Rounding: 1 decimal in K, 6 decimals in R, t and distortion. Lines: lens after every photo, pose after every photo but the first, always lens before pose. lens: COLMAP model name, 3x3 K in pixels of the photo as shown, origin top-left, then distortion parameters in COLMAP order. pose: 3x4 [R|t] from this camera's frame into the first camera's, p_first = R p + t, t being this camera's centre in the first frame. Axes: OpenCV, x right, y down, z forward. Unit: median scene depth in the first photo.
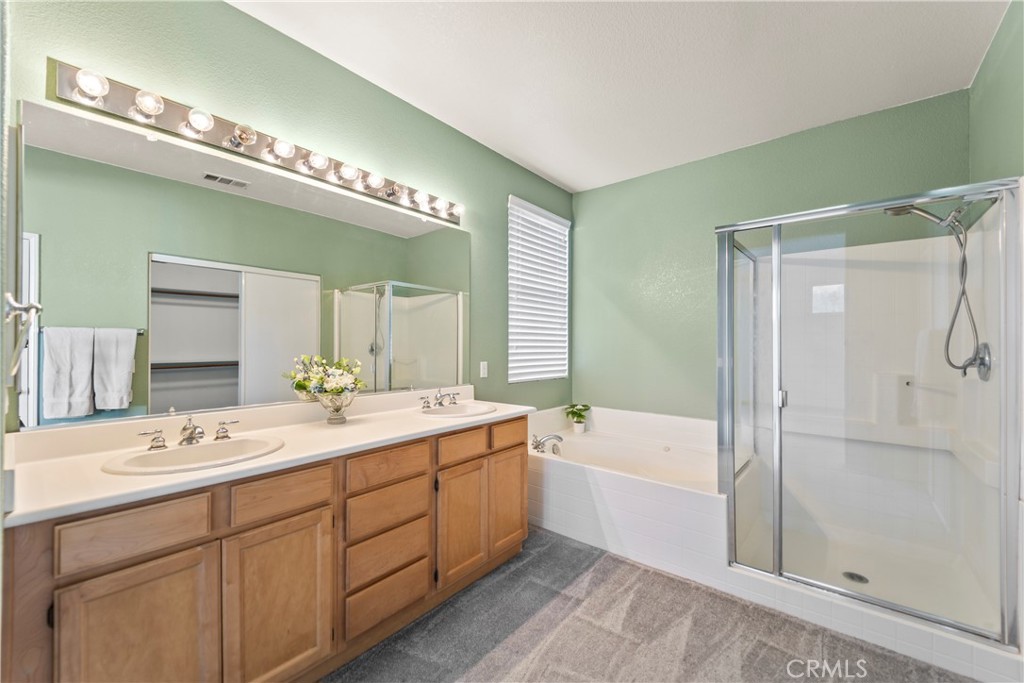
lens RADIAL K [[420.7, 0, 509.8], [0, 420.7, 350.1], [0, 0, 1]] dist [0.001438, -0.000030]
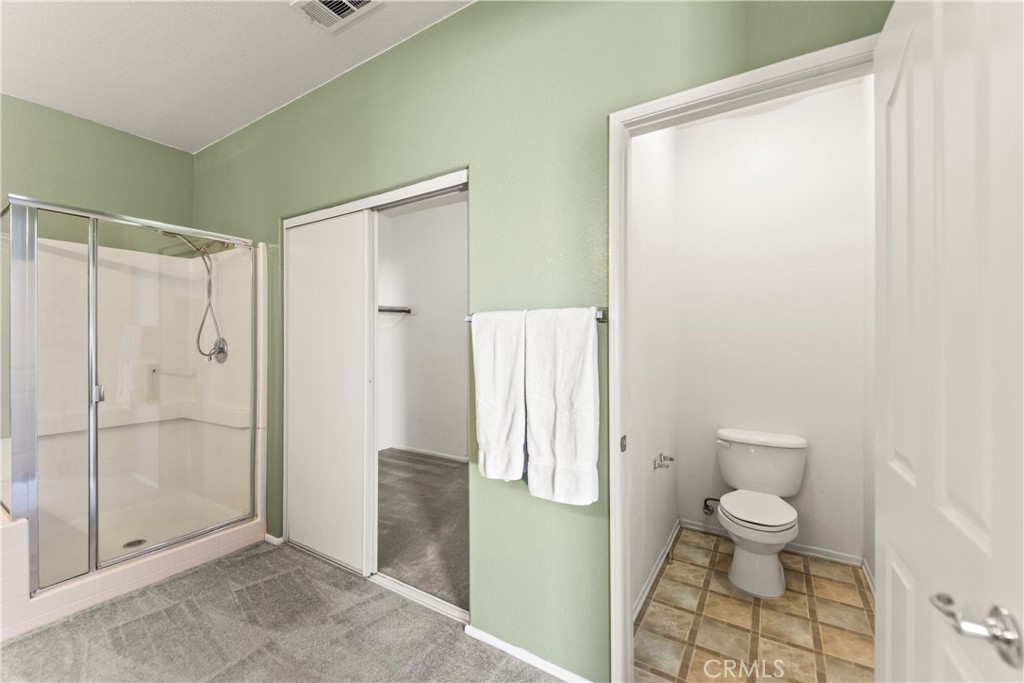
lens RADIAL K [[411.0, 0, 509.0], [0, 411.0, 339.6], [0, 0, 1]] dist [0.003491, -0.000136]
pose [[-0.110665, -0.005992, 0.993840, -0.464552], [0.019433, 0.999778, 0.008191, -0.003405], [-0.993668, 0.020219, -0.110524, 0.122623]]
